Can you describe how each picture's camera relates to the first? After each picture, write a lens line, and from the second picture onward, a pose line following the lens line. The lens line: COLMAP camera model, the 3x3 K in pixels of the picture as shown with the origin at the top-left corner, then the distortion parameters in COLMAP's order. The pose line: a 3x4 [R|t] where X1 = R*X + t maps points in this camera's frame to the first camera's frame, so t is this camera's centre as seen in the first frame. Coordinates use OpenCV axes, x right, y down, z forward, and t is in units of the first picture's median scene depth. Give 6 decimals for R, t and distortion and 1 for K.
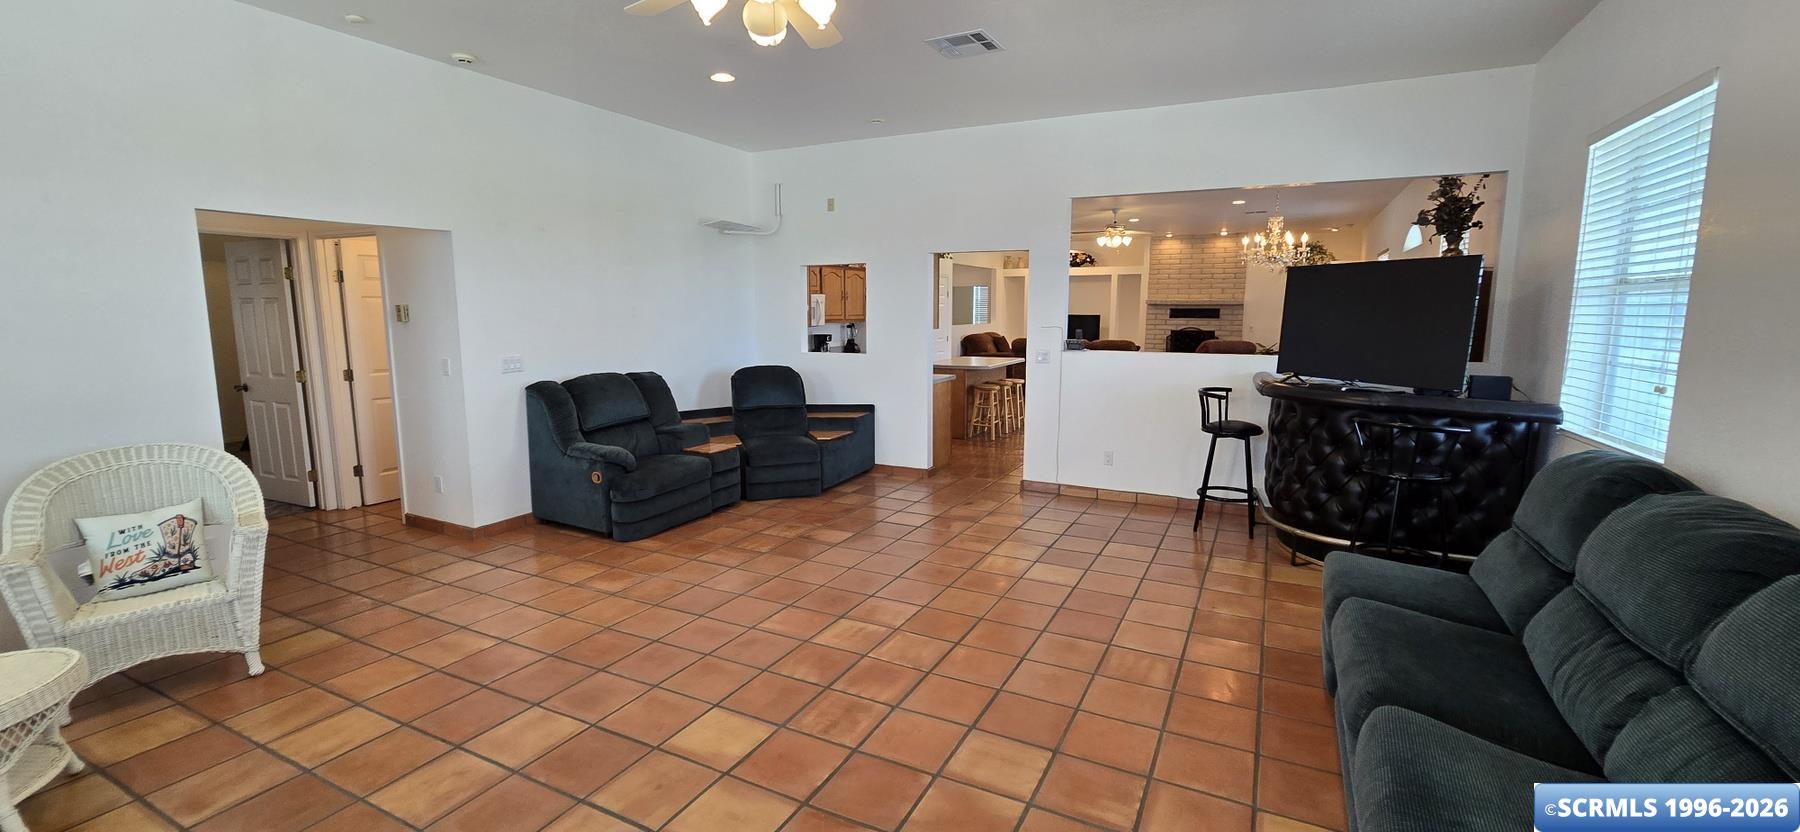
lens RADIAL K [[737.9, 0, 895.5], [0, 737.9, 411.8], [0, 0, 1]] dist [-0.001540, -0.000396]
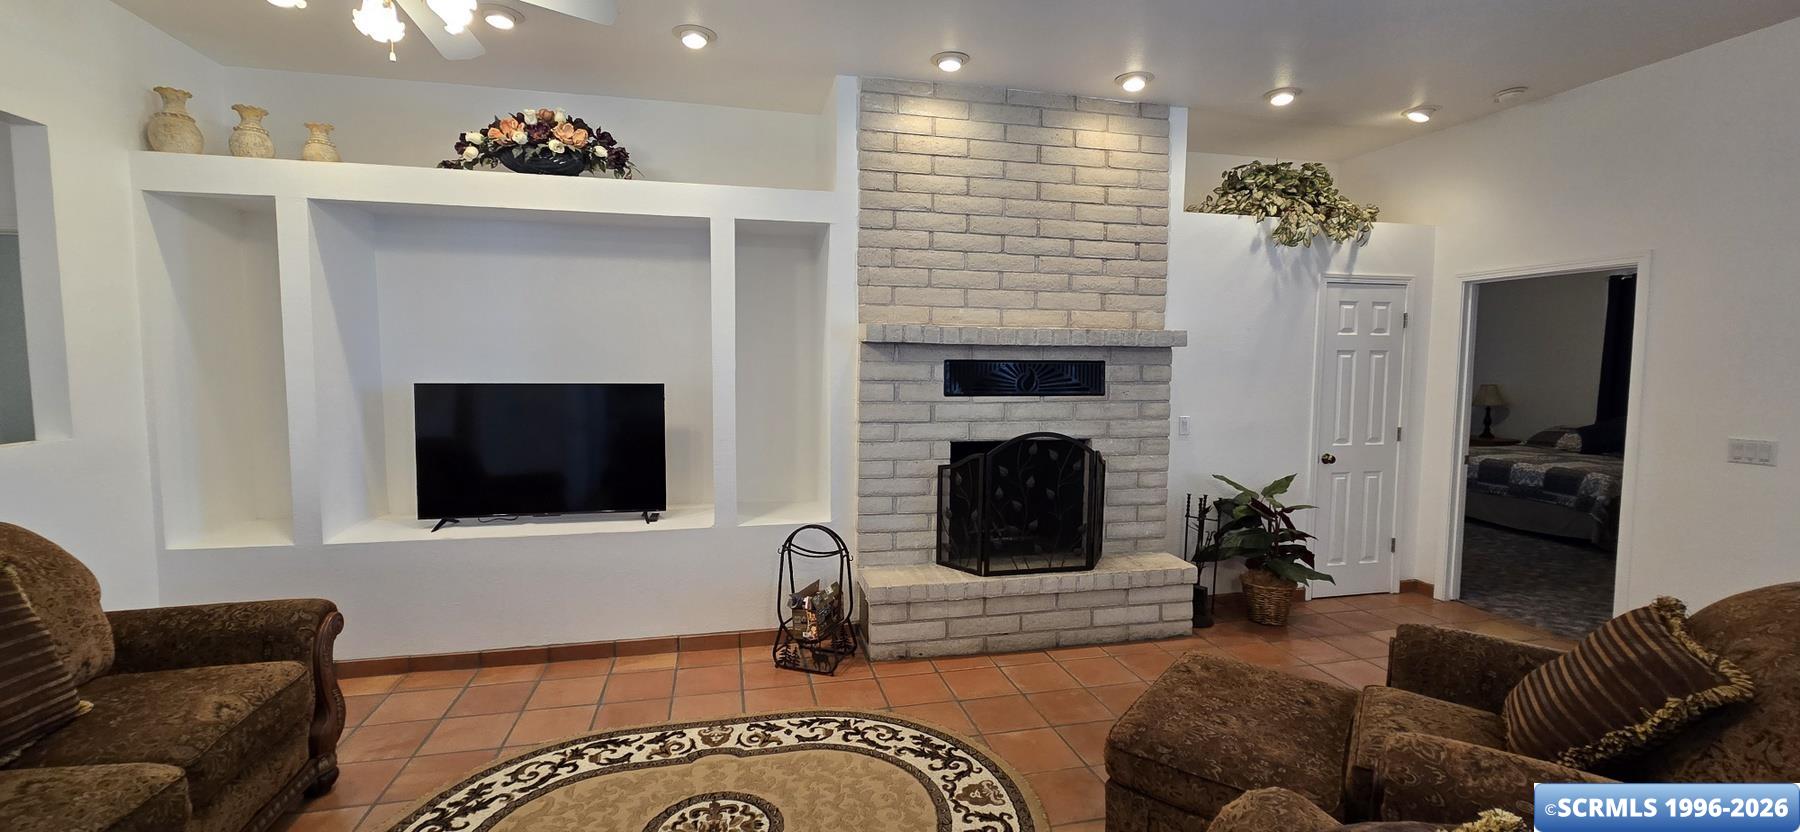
lens RADIAL K [[737.9, 0, 895.5], [0, 737.9, 411.8], [0, 0, 1]] dist [-0.001540, -0.000396]
pose [[0.762914, -0.042792, 0.645083, 0.187435], [0.084520, 0.995845, -0.033898, -0.113638], [-0.640952, 0.080384, 0.763361, 0.808534]]
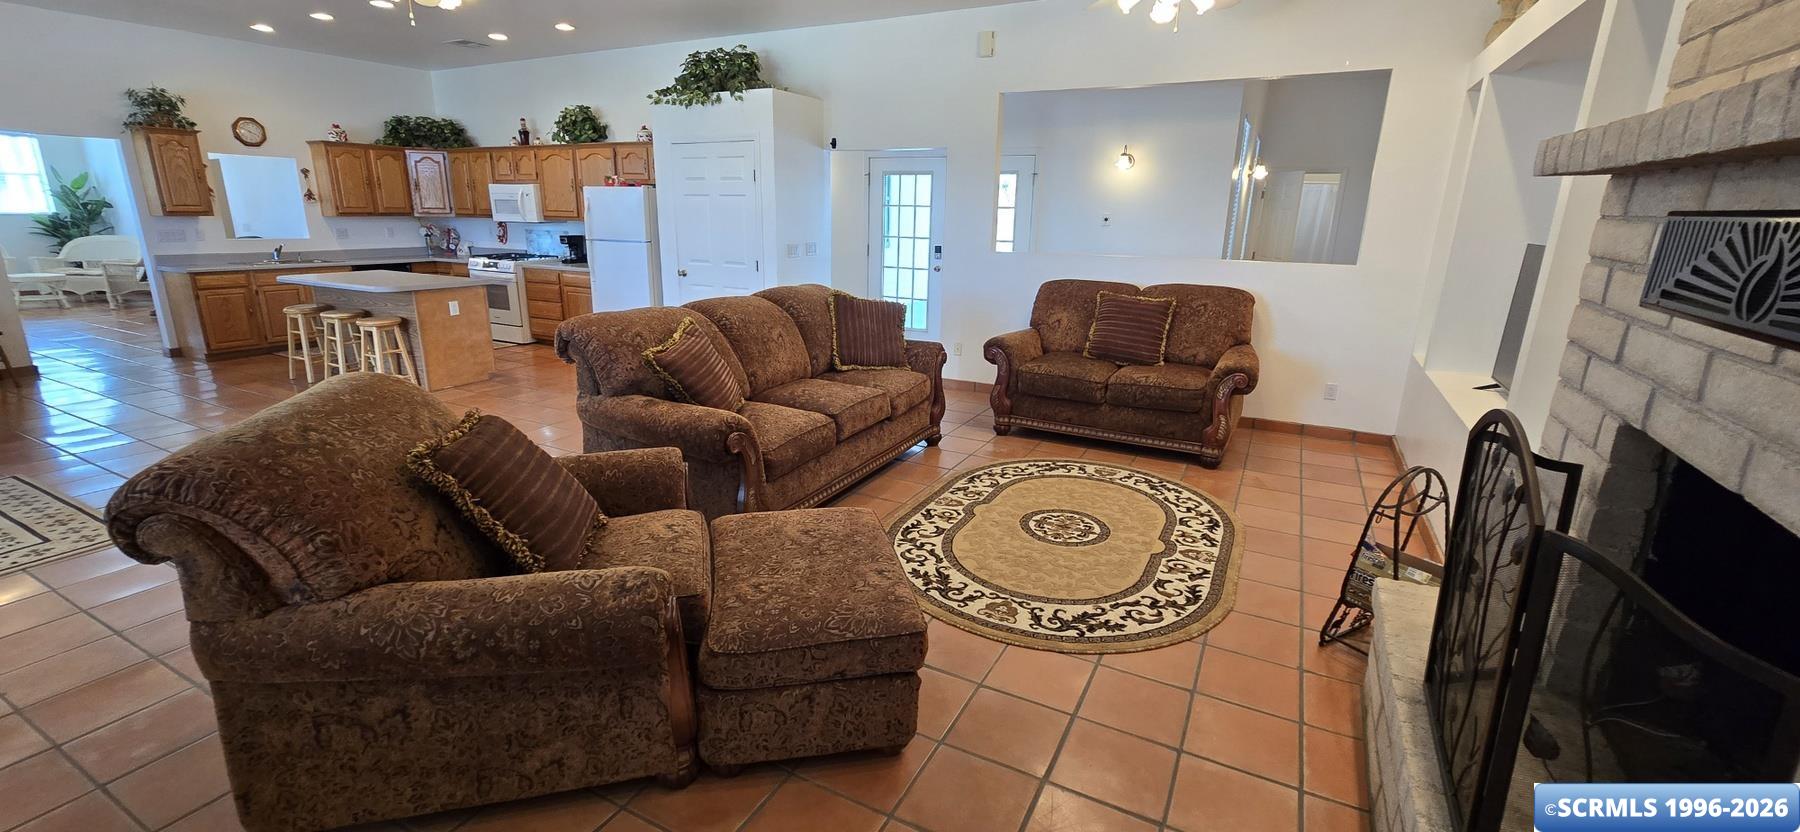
lens RADIAL K [[737.9, 0, 895.5], [0, 737.9, 411.8], [0, 0, 1]] dist [-0.001540, -0.000396]
pose [[-0.013803, 0.262543, -0.964822, 0.476052], [-0.155789, 0.952565, 0.261436, -0.123165], [0.987694, 0.153917, 0.027753, 0.893232]]
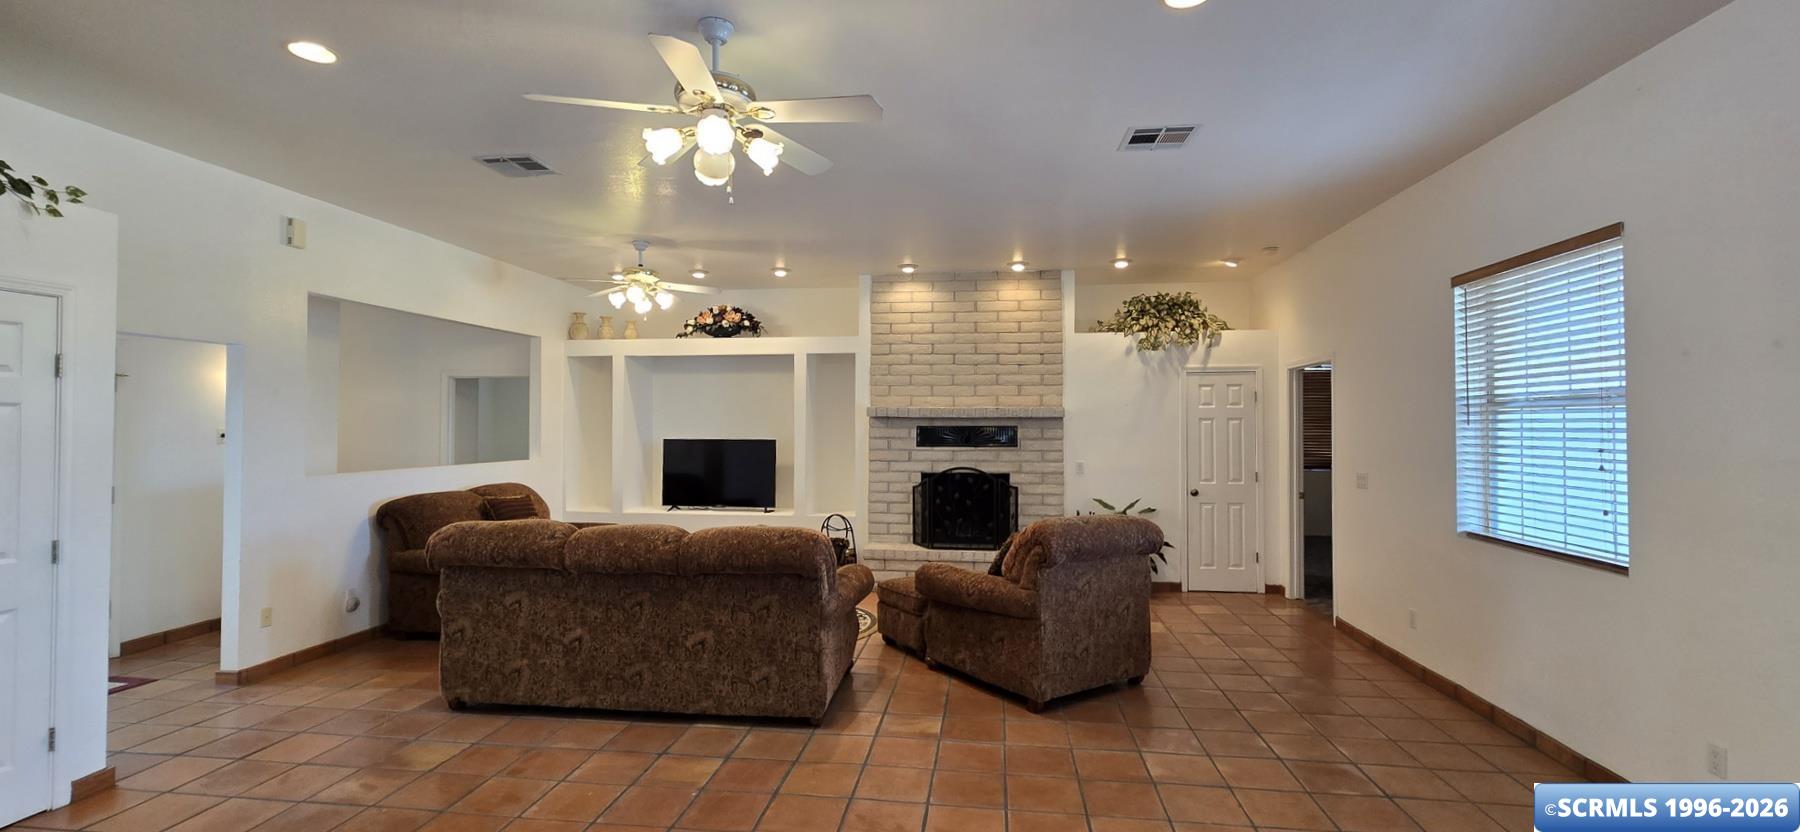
lens RADIAL K [[764.5, 0, 896.2], [0, 764.5, 413.9], [0, 0, 1]] dist [-0.006650, 0.000022]
pose [[0.939278, 0.005529, 0.343113, 0.193854], [0.048130, 0.987864, -0.147676, -0.076718], [-0.339766, 0.155223, 0.927613, 0.554320]]
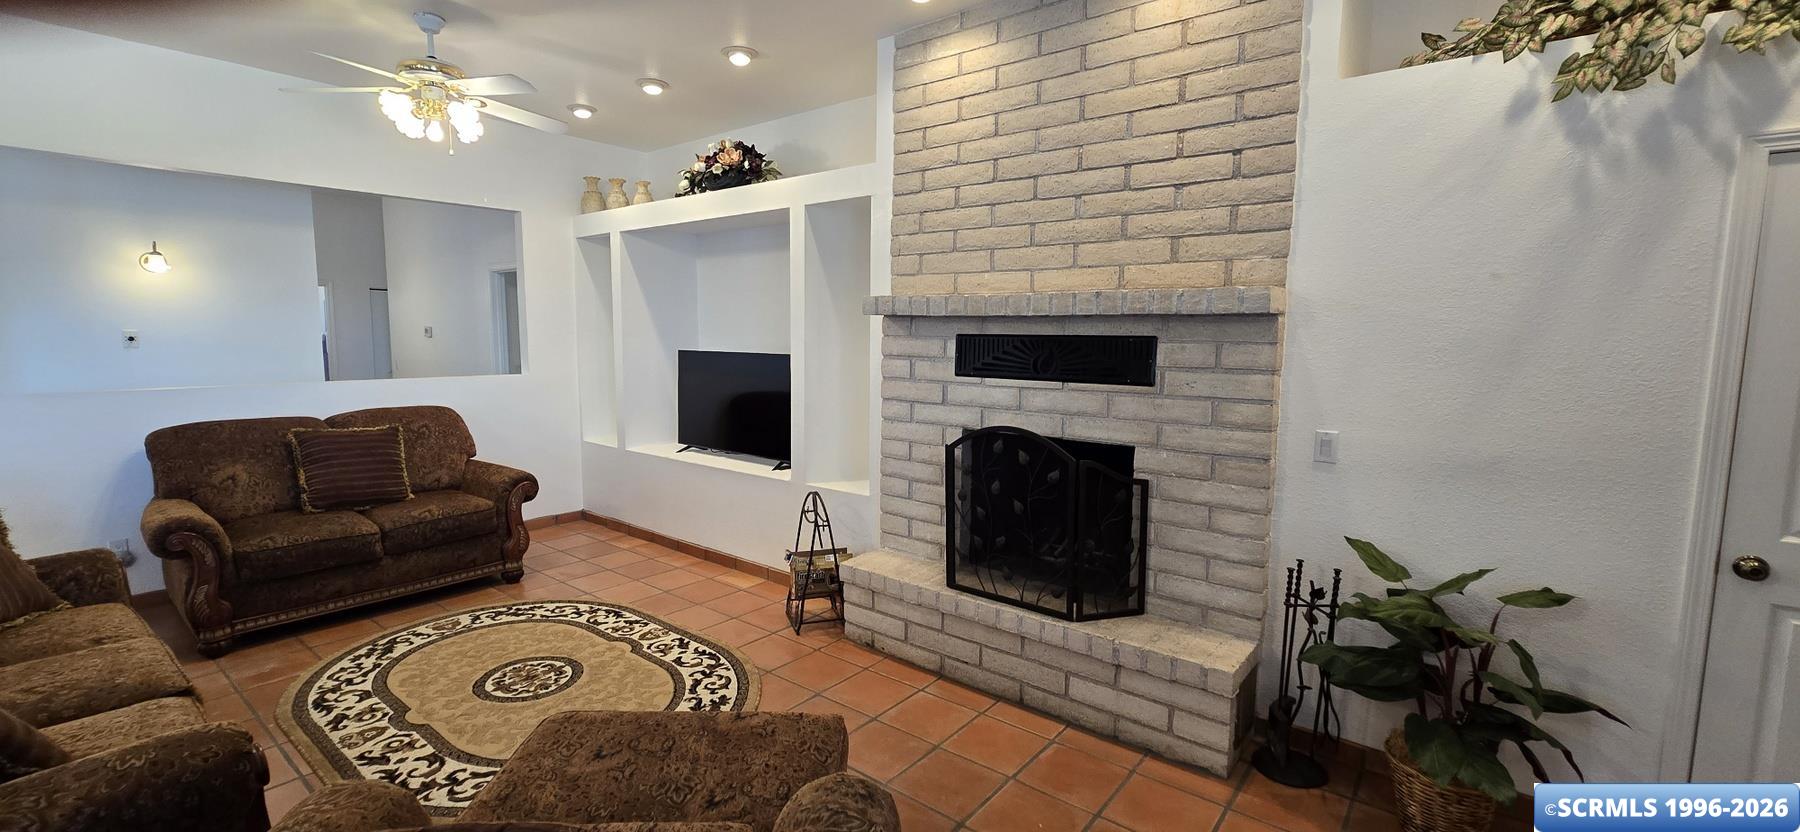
lens RADIAL K [[737.9, 0, 895.5], [0, 737.9, 411.8], [0, 0, 1]] dist [-0.001540, -0.000396]
pose [[0.979798, 0.029255, -0.197841, 0.397859], [-0.035901, 0.998902, -0.030090, -0.107842], [0.196743, 0.036585, 0.979772, 0.769327]]
